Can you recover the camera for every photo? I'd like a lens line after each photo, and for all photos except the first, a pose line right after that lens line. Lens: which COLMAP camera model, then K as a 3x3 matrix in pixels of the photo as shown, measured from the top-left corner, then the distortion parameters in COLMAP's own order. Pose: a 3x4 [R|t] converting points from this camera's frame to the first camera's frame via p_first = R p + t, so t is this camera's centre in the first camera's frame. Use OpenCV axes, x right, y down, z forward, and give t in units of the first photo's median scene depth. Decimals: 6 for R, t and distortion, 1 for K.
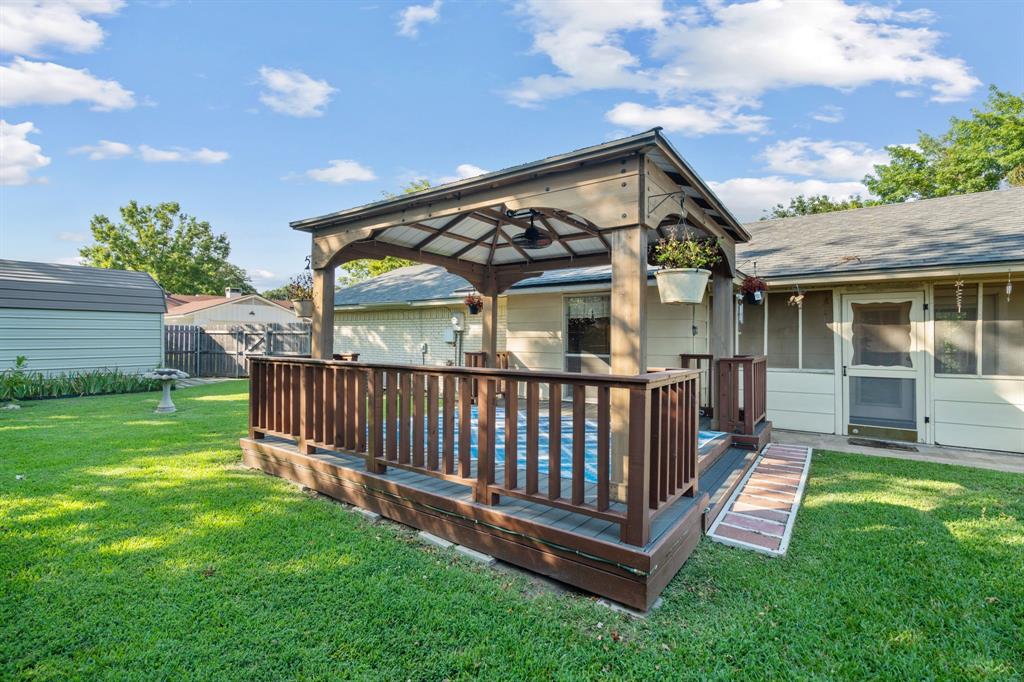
lens RADIAL K [[463.6, 0, 515.5], [0, 463.6, 345.9], [0, 0, 1]] dist [0.002927, 0.000683]
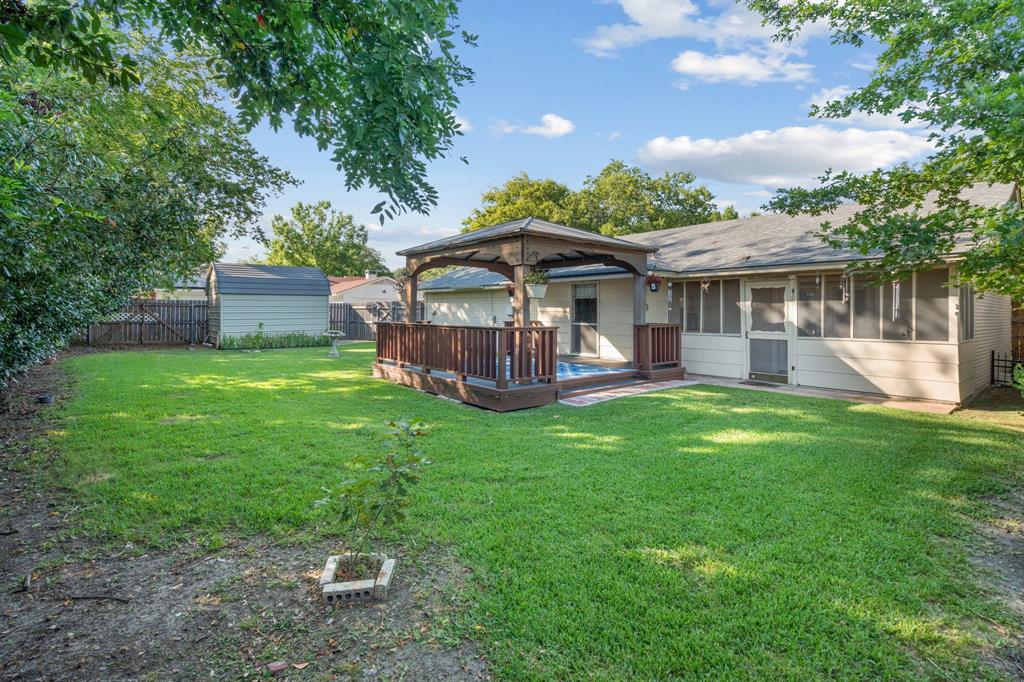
lens RADIAL K [[470.8, 0, 512.0], [0, 470.8, 326.1], [0, 0, 1]] dist [0.000687, 0.000078]
pose [[0.967374, 0.007016, -0.253257, 0.203275], [-0.003137, 0.999872, 0.015714, 0.002958], [0.253335, -0.014407, 0.967271, -0.324388]]
